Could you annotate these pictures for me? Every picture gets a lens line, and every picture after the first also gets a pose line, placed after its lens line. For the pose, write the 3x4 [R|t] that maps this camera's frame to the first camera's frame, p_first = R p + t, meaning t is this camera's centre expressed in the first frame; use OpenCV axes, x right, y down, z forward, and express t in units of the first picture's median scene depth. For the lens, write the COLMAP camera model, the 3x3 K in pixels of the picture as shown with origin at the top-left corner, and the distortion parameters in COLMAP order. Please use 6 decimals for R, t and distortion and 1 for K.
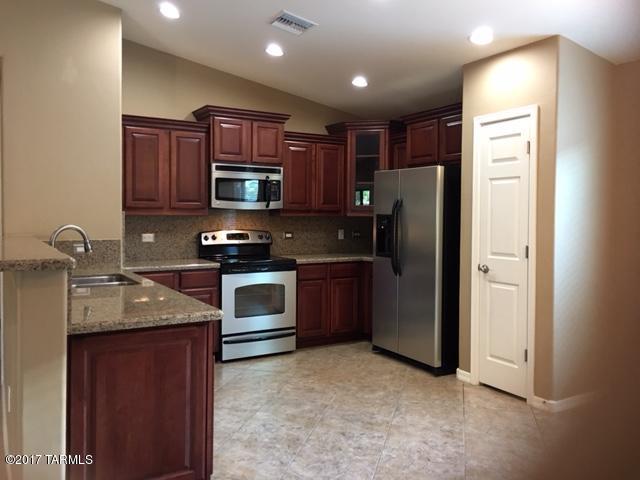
lens RADIAL K [[526.9, 0, 330.7], [0, 526.9, 230.7], [0, 0, 1]] dist [0.009020, -0.001375]
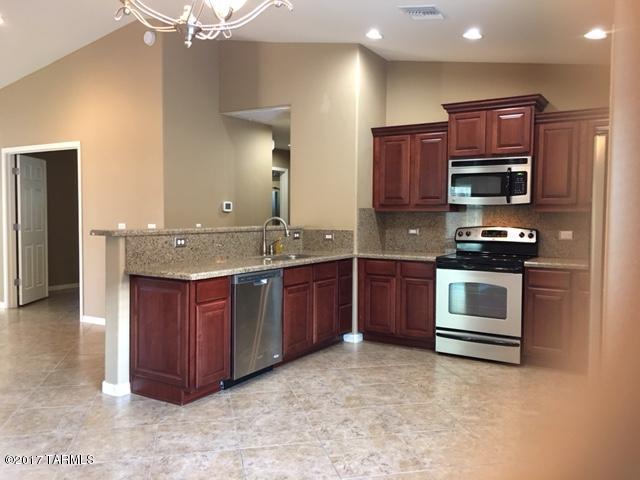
lens RADIAL K [[543.2, 0, 328.4], [0, 543.2, 237.3], [0, 0, 1]] dist [0.029491, -0.011408]
pose [[0.460023, 0.038738, -0.887062, 0.585761], [-0.027964, 0.999184, 0.029133, -0.002553], [0.887467, 0.011404, 0.460731, 0.293743]]
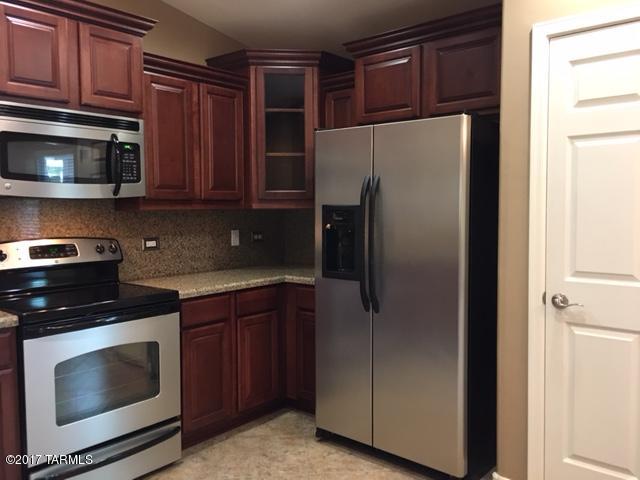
lens RADIAL K [[538.4, 0, 328.0], [0, 538.4, 236.5], [0, 0, 1]] dist [0.087756, -0.126274]
pose [[0.949757, -0.030095, 0.311539, -0.090985], [0.021869, 0.999315, 0.029866, -0.014320], [-0.312224, -0.021553, 0.949764, 0.426607]]
